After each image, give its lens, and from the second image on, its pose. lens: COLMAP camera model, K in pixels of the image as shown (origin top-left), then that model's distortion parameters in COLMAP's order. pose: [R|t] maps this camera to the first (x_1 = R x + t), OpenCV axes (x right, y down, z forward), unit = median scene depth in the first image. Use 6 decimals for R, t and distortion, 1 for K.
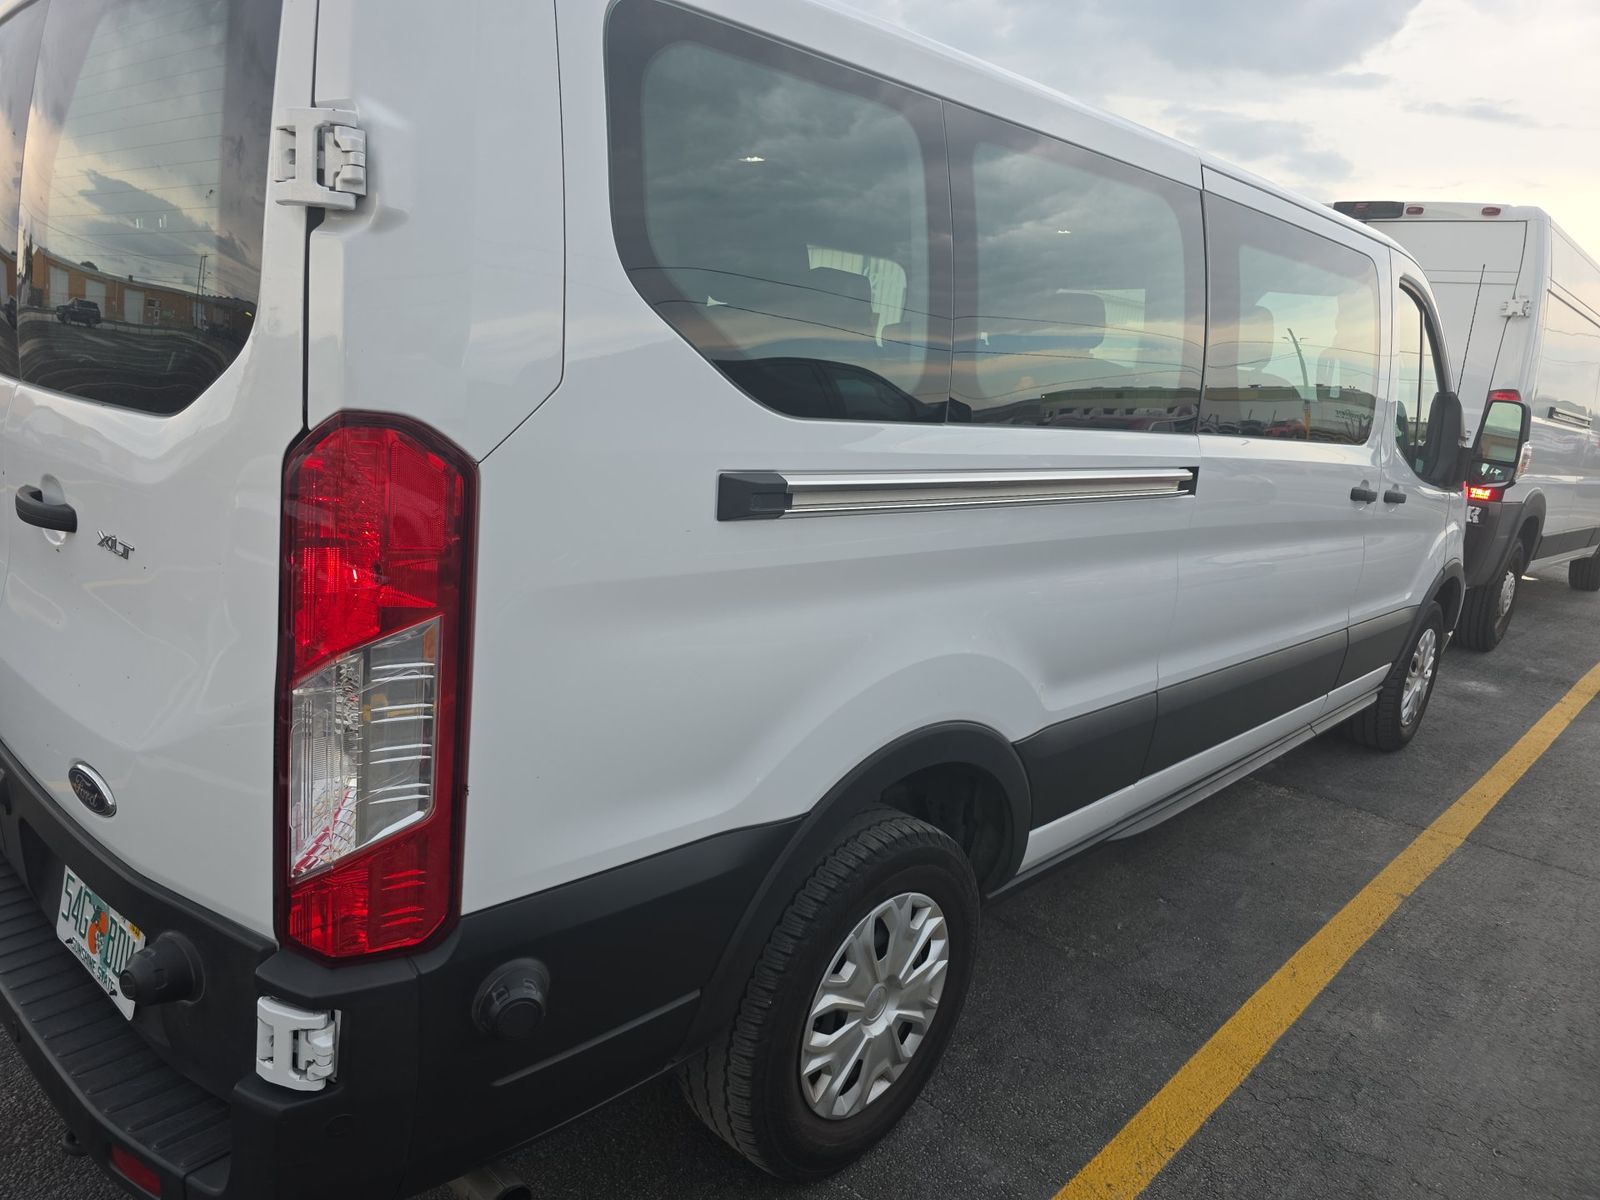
lens RADIAL K [[1075.9, 0, 798.3], [0, 1075.9, 596.7], [0, 0, 1]] dist [0.041143, -0.008441]
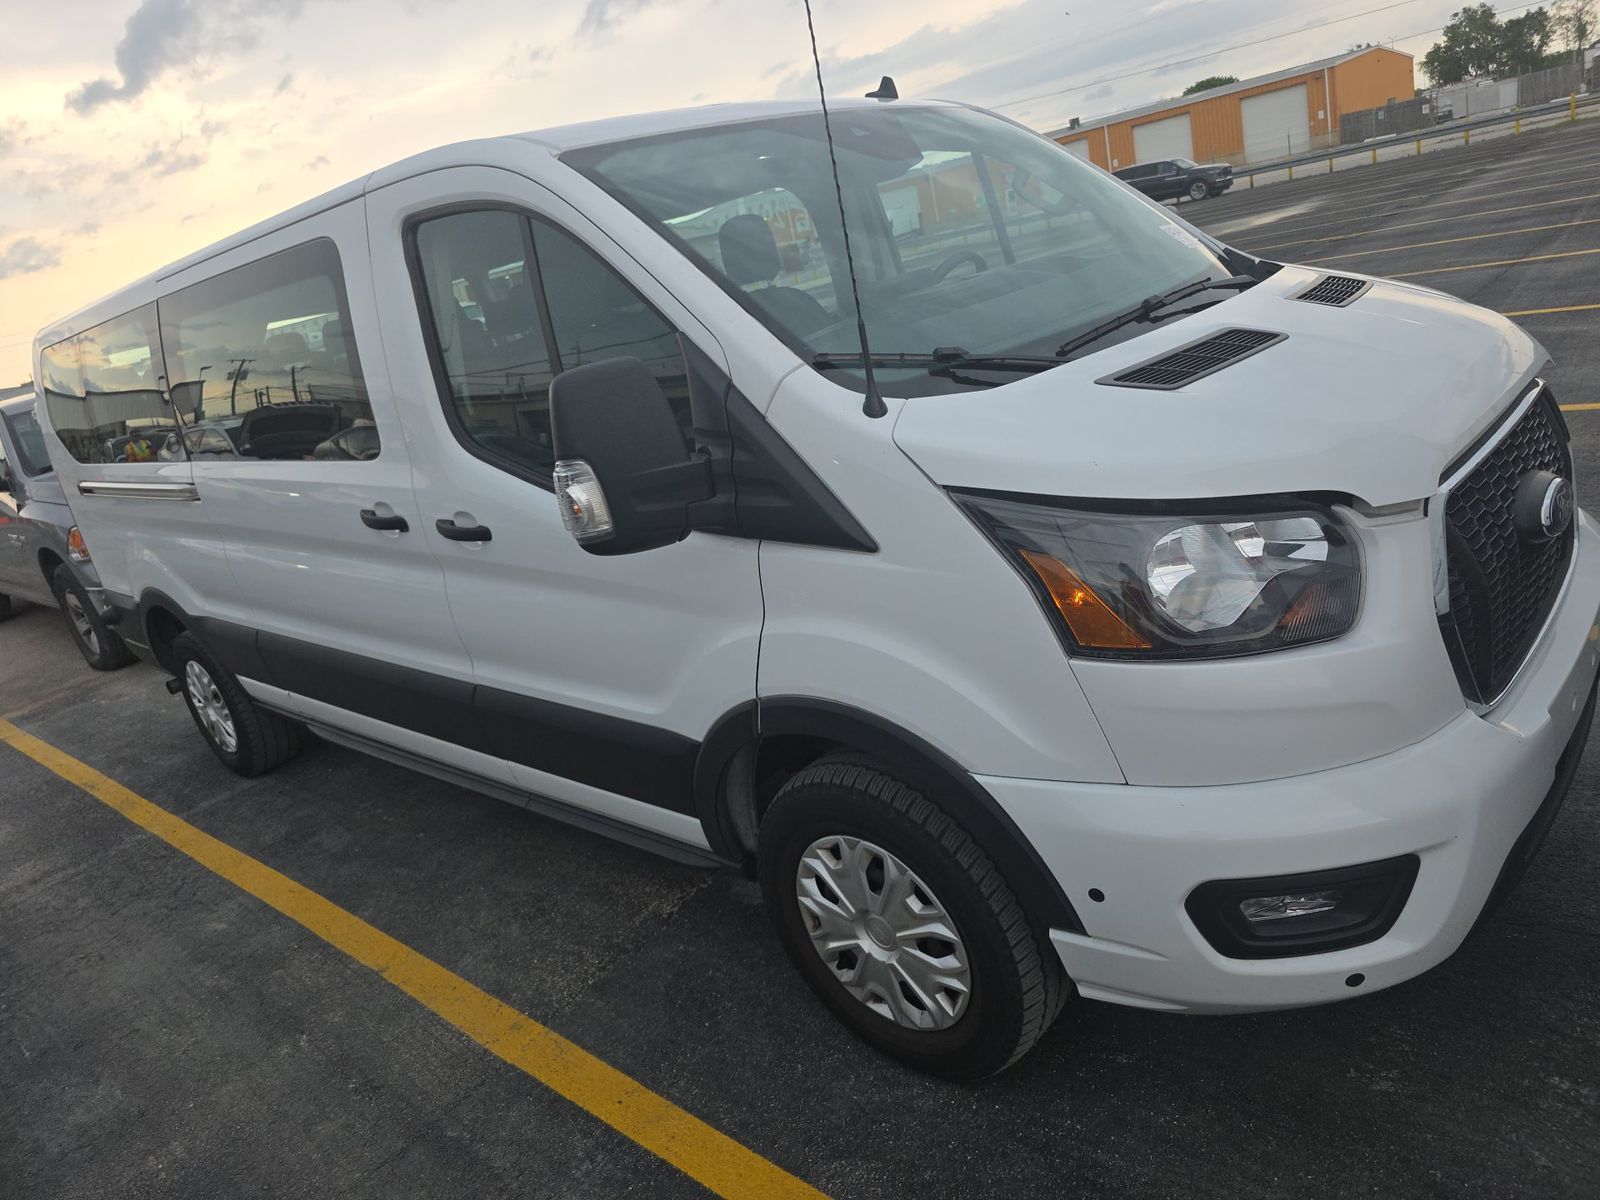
lens RADIAL K [[1075.9, 0, 798.5], [0, 1075.9, 601.3], [0, 0, 1]] dist [0.041143, -0.008441]
pose [[0.005012, 0.243711, -0.969835, 1.441273], [-0.002723, 0.969847, 0.243700, -0.255534], [0.999984, 0.001419, 0.005524, 1.430002]]
